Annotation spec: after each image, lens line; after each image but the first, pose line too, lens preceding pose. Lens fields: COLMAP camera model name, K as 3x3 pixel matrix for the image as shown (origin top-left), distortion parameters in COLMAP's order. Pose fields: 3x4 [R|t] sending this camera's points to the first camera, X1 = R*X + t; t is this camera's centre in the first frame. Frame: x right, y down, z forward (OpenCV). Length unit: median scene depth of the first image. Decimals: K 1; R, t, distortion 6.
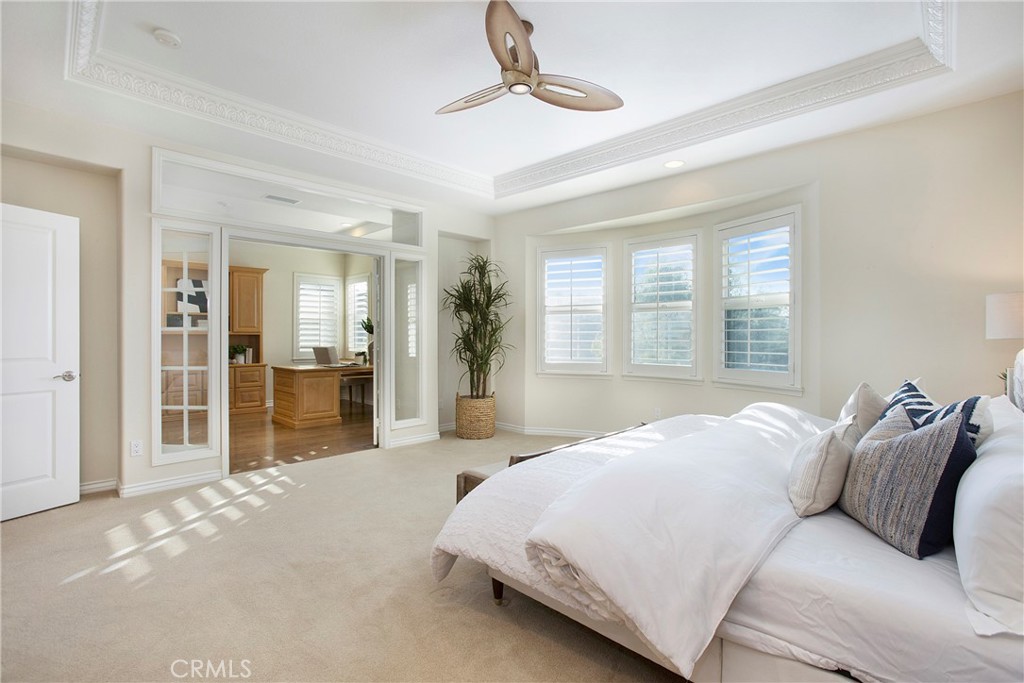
lens RADIAL K [[478.5, 0, 508.4], [0, 478.5, 338.6], [0, 0, 1]] dist [-0.016047, 0.001337]
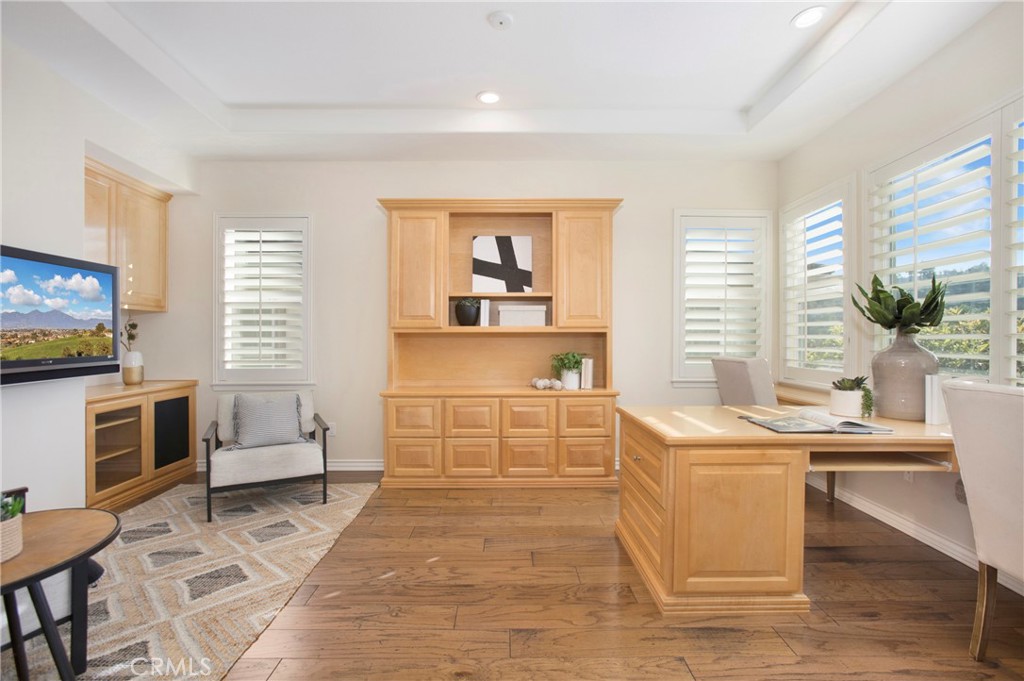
lens RADIAL K [[478.5, 0, 508.7], [0, 478.5, 341.9], [0, 0, 1]] dist [-0.016047, 0.001337]
pose [[0.713621, 0.000324, -0.700532, -0.242534], [0.000402, 1.000000, 0.000872, 0.000916], [0.700532, -0.000904, 0.713620, 0.573078]]
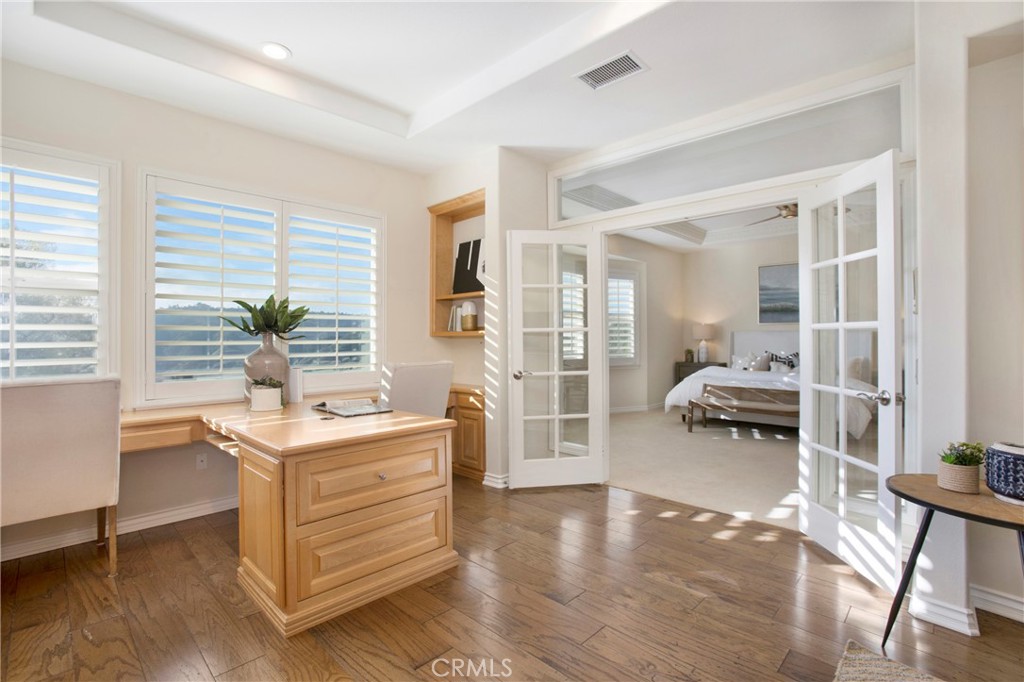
lens RADIAL K [[478.5, 0, 517.1], [0, 478.5, 335.7], [0, 0, 1]] dist [-0.016047, 0.001337]
pose [[-0.009596, -0.004133, 0.999945, -0.651685], [0.002574, 0.999988, 0.004158, -0.006468], [-0.999951, 0.002614, -0.009585, 0.761276]]
